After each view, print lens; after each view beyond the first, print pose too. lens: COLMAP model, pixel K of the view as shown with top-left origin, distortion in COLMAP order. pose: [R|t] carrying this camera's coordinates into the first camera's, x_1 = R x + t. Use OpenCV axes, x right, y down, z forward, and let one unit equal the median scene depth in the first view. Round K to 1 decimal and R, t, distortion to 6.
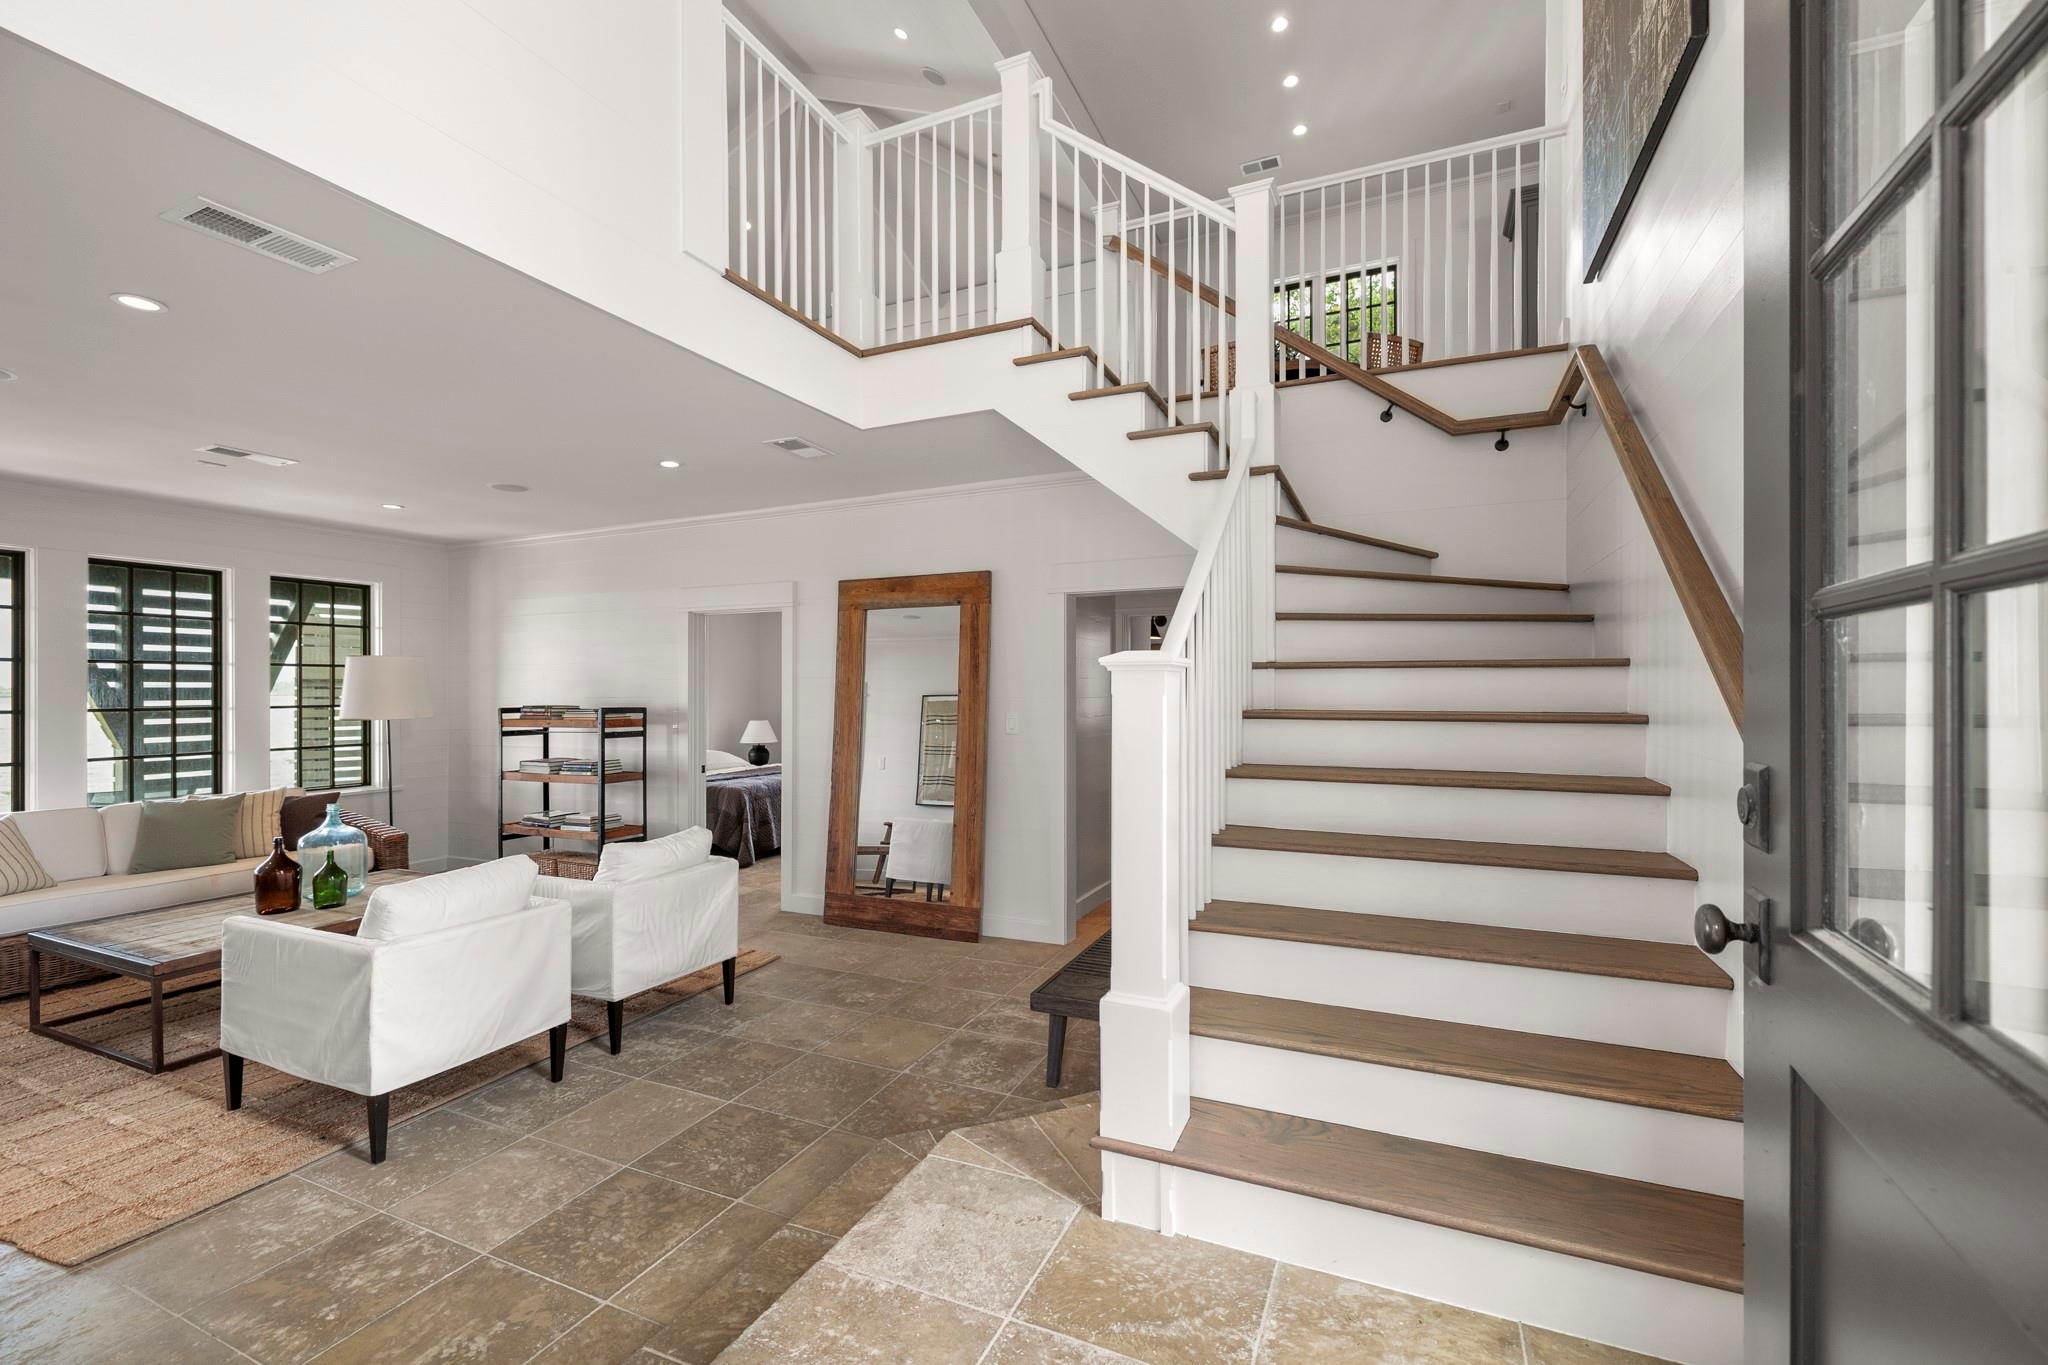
lens RADIAL K [[862.9, 0, 1034.1], [0, 862.9, 685.4], [0, 0, 1]] dist [-0.002531, 0.001758]
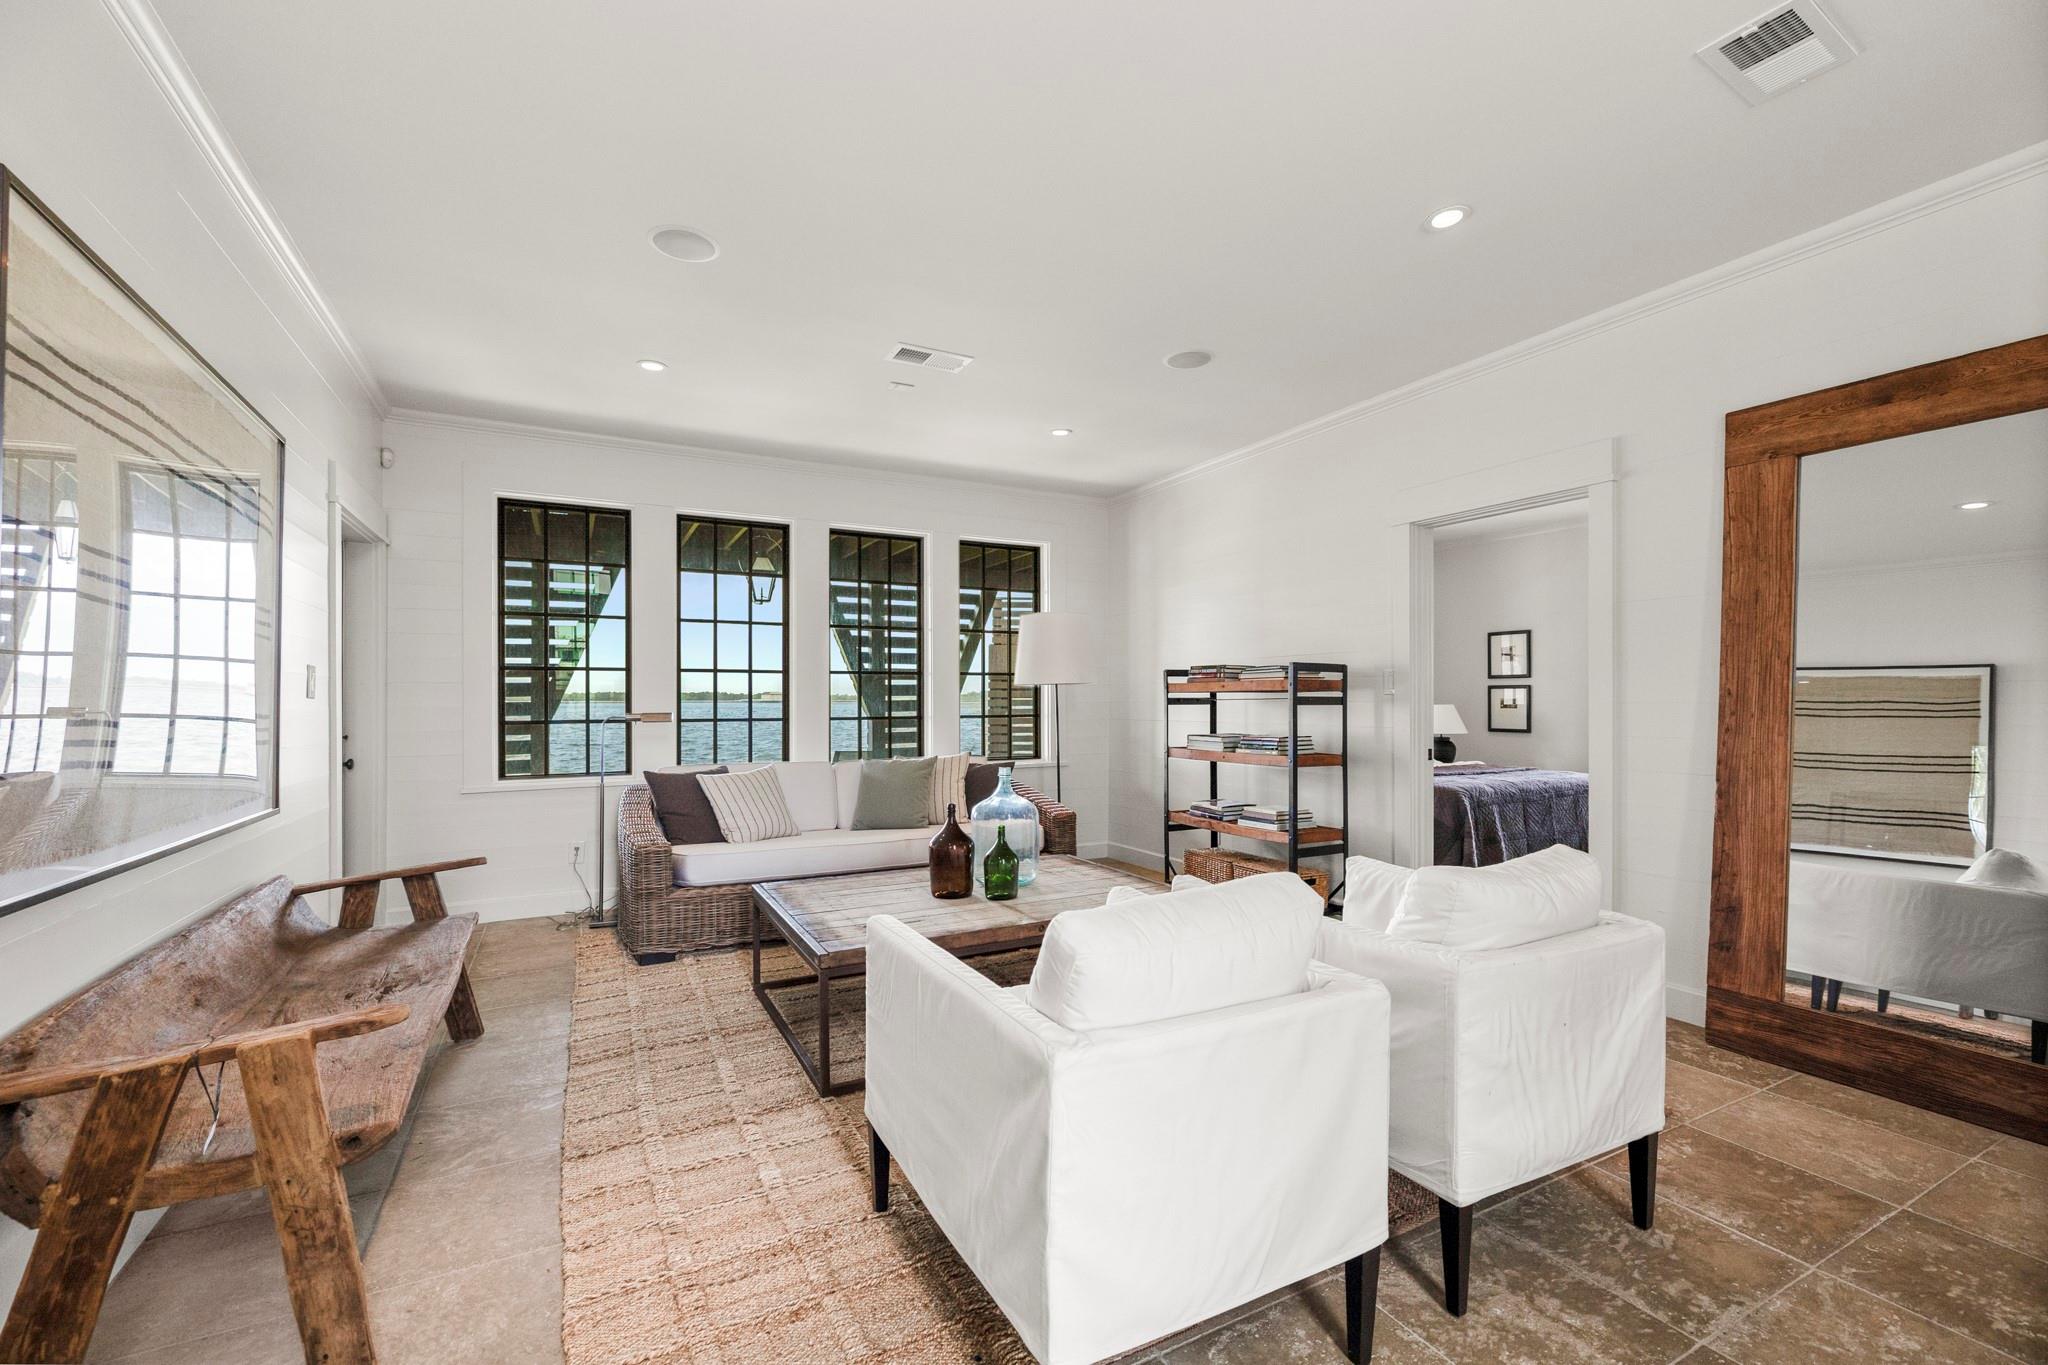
lens RADIAL K [[862.9, 0, 1026.1], [0, 862.9, 692.8], [0, 0, 1]] dist [-0.002531, 0.001758]
pose [[0.783158, -0.002257, -0.621819, -0.241406], [0.001717, 0.999997, -0.001467, 0.056037], [0.621820, 0.000081, 0.783160, 0.310227]]
